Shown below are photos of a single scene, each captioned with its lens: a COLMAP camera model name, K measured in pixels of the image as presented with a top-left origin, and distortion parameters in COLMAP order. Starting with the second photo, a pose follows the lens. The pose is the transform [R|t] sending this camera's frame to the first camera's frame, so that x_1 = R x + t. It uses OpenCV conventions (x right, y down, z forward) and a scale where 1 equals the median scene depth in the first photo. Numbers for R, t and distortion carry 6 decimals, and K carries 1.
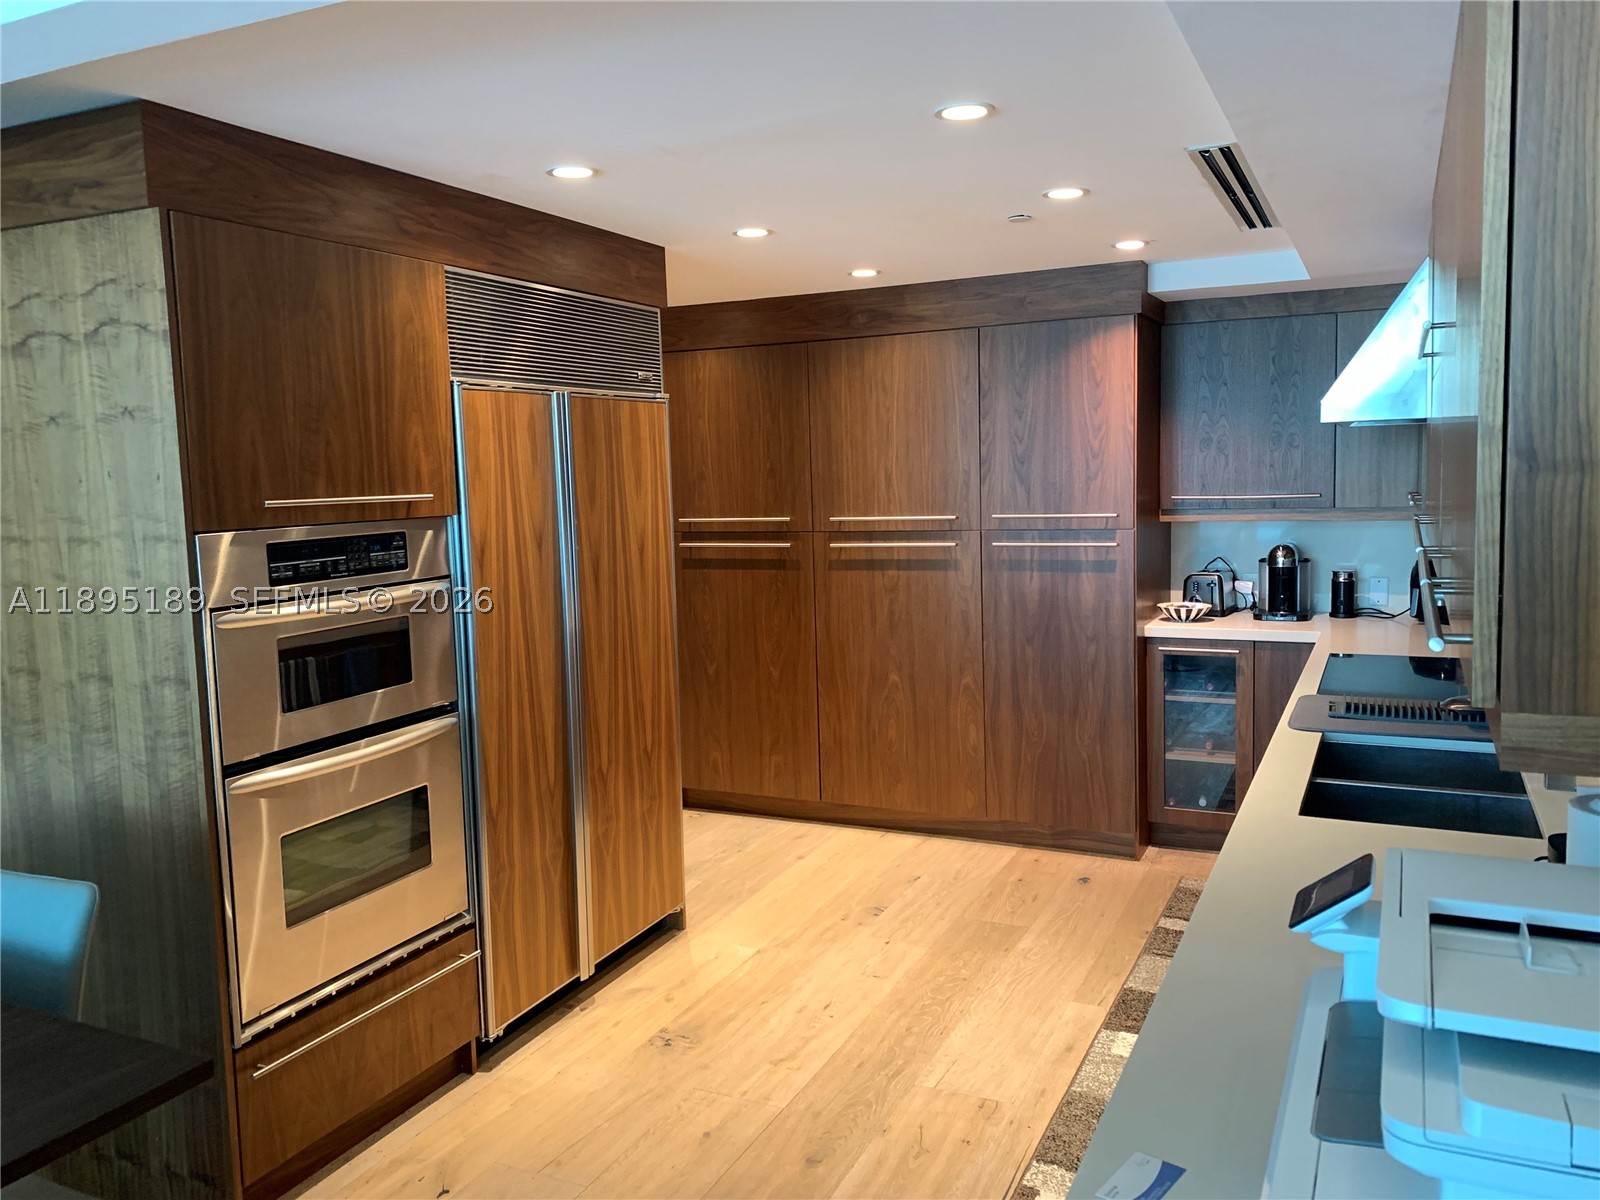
lens RADIAL K [[1223.1, 0, 802.3], [0, 1223.1, 587.1], [0, 0, 1]] dist [0.034992, -0.036860]
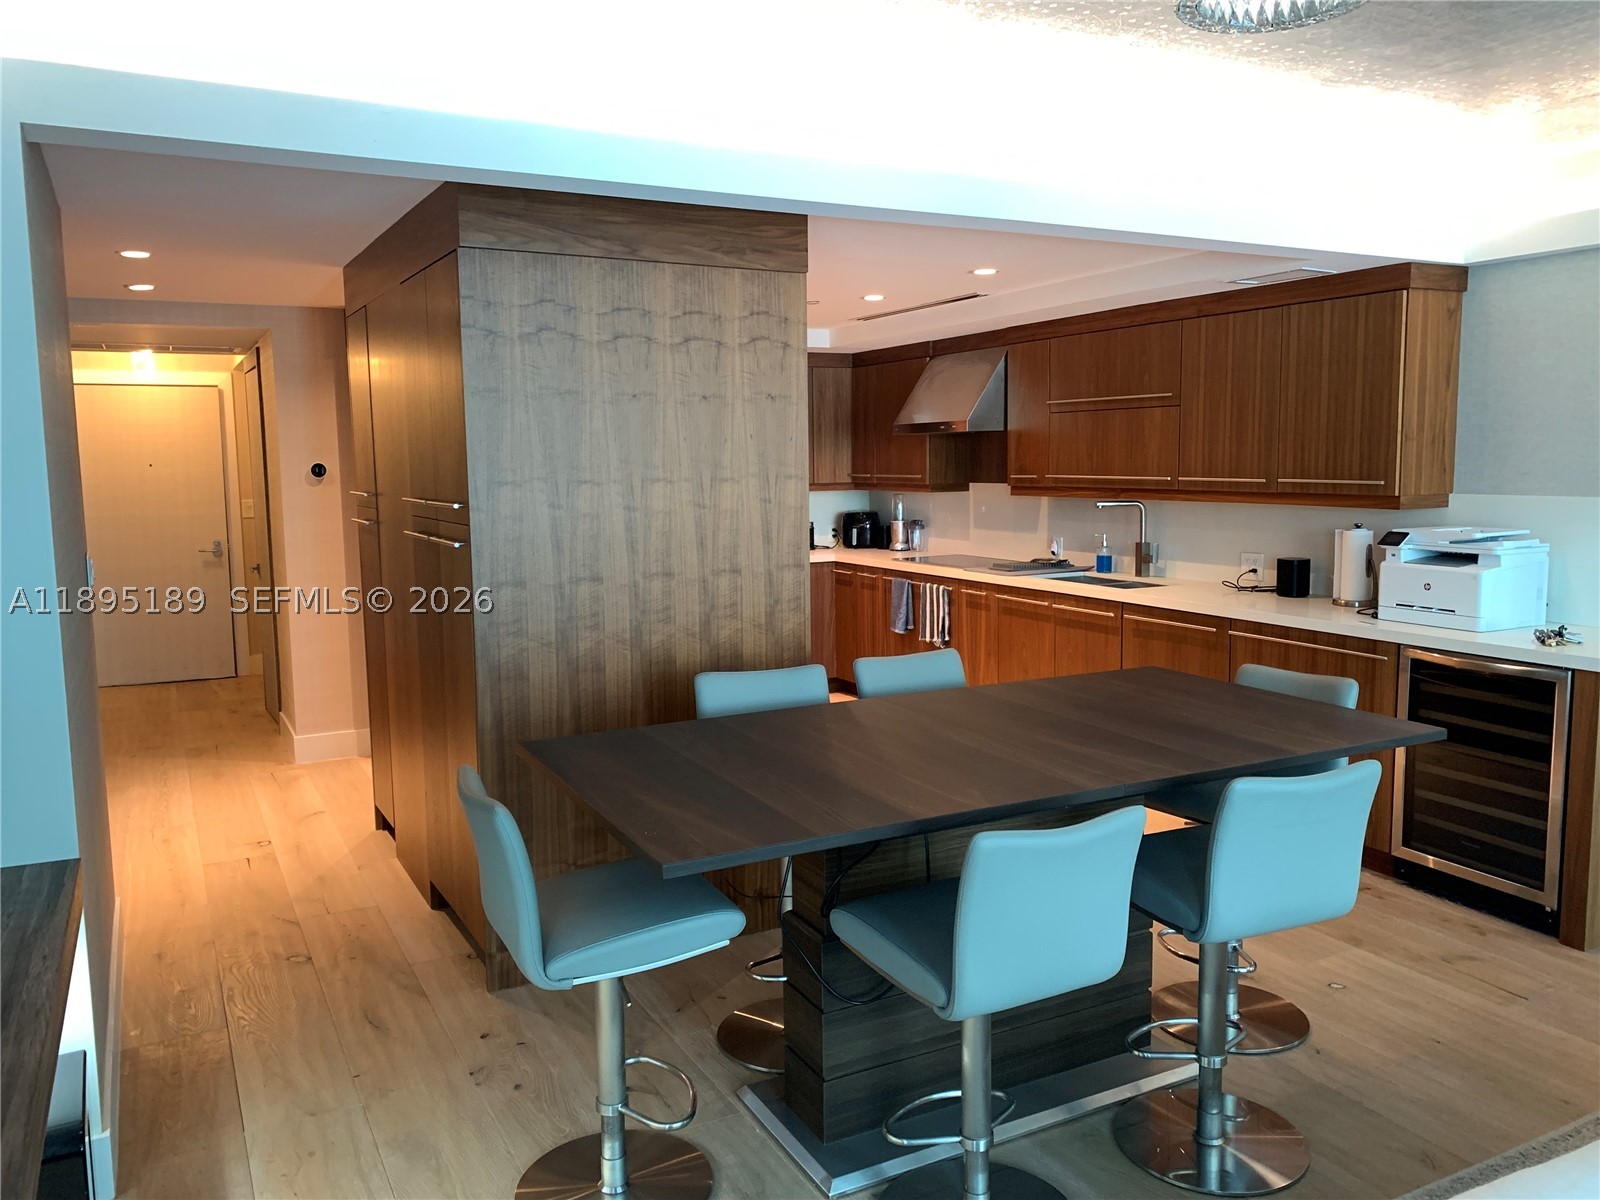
lens RADIAL K [[1223.1, 0, 801.6], [0, 1223.1, 604.1], [0, 0, 1]] dist [0.034992, -0.036860]
pose [[0.597552, -0.075578, 0.798261, -1.754137], [0.074727, 0.996464, 0.038405, 0.063877], [-0.798341, 0.036703, 0.601086, 0.033029]]
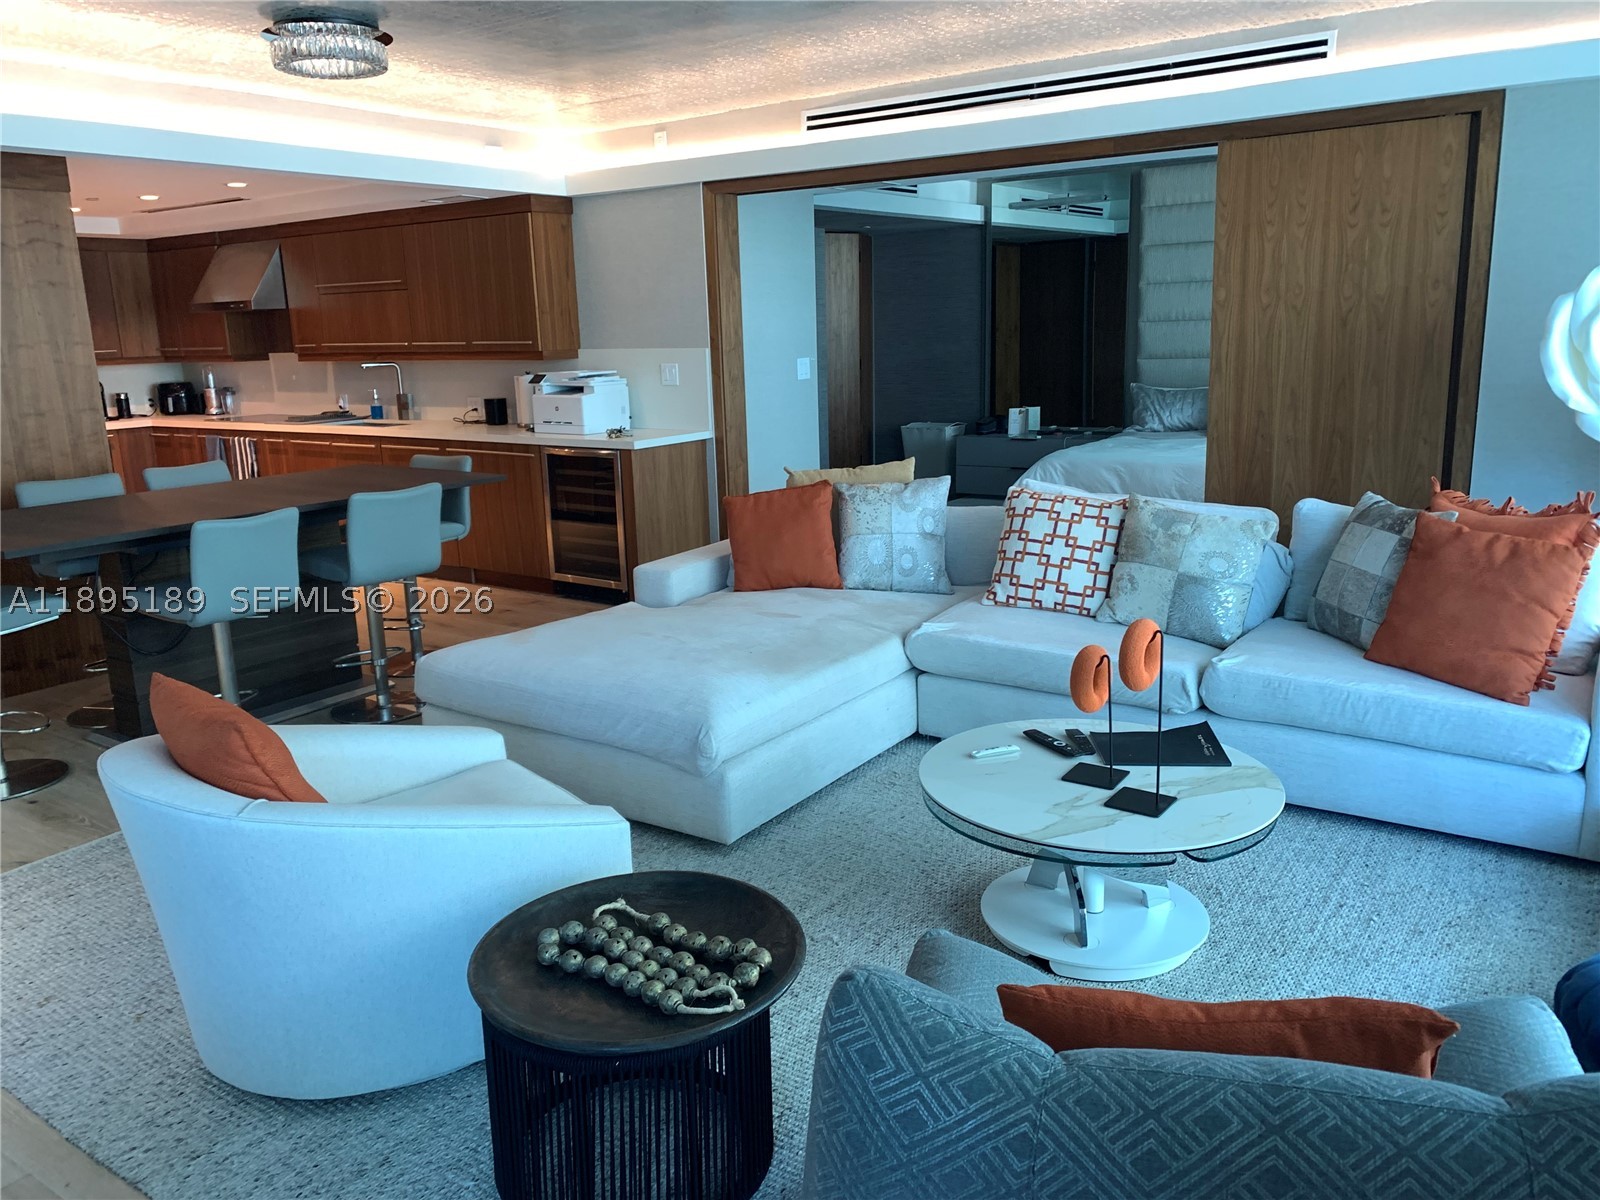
lens RADIAL K [[1223.1, 0, 789.6], [0, 1223.1, 596.7], [0, 0, 1]] dist [0.034992, -0.036860]
pose [[0.164088, -0.191970, 0.967586, -2.461432], [0.121458, 0.977349, 0.173310, 0.170579], [-0.978940, 0.089083, 0.183688, -0.591860]]
